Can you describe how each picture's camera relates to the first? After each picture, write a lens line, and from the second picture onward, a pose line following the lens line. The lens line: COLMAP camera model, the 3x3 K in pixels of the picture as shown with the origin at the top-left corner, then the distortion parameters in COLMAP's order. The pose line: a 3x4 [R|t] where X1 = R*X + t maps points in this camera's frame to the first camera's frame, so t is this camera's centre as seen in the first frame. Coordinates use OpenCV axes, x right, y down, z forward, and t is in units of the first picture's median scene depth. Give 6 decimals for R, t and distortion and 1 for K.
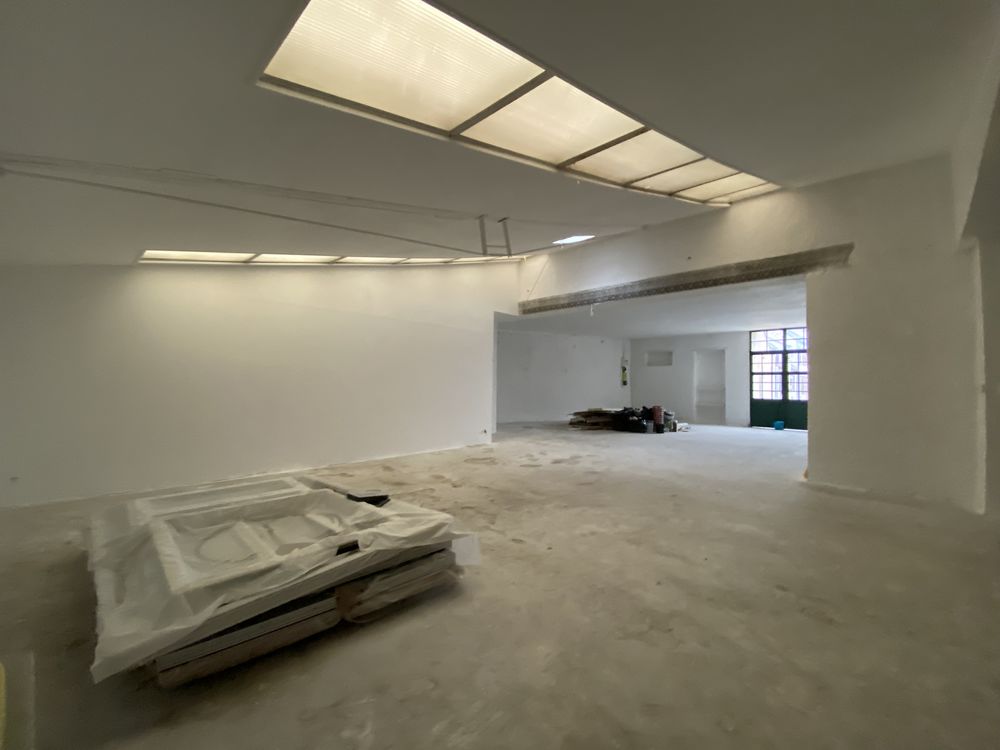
lens RADIAL K [[396.5, 0, 502.5], [0, 396.5, 372.4], [0, 0, 1]] dist [0.001241, -0.015338]
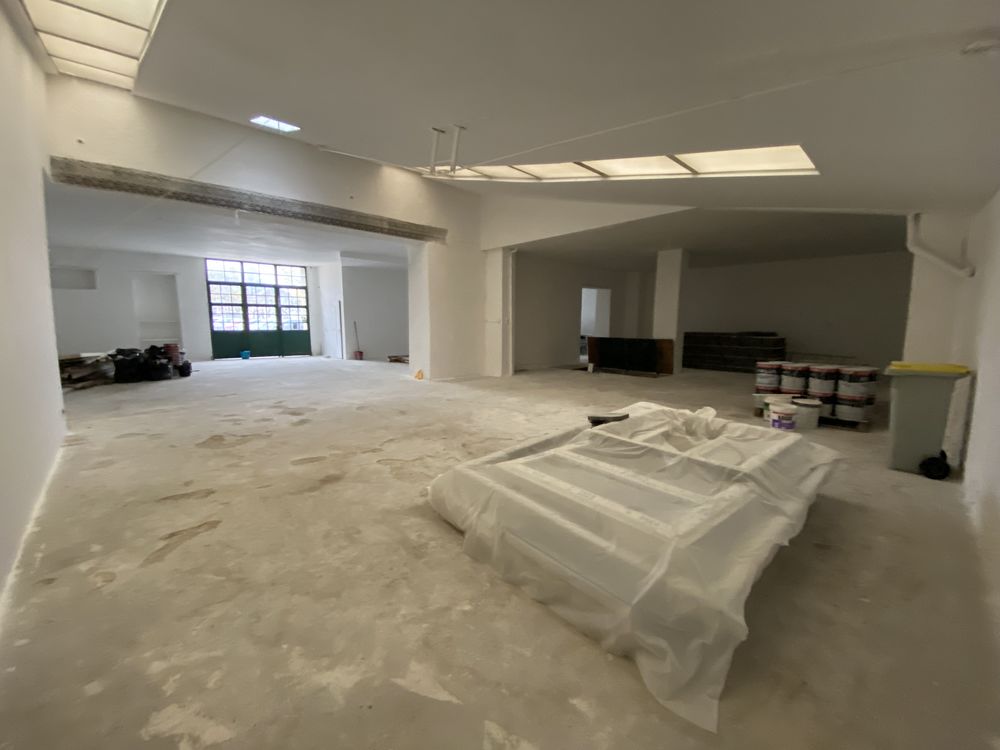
lens RADIAL K [[396.5, 0, 502.5], [0, 396.5, 372.4], [0, 0, 1]] dist [0.001241, -0.015338]
pose [[0.039074, -0.139178, 0.989496, -0.394493], [-0.037176, 0.989364, 0.140628, 0.007330], [-0.998545, -0.042280, 0.033484, 0.337322]]
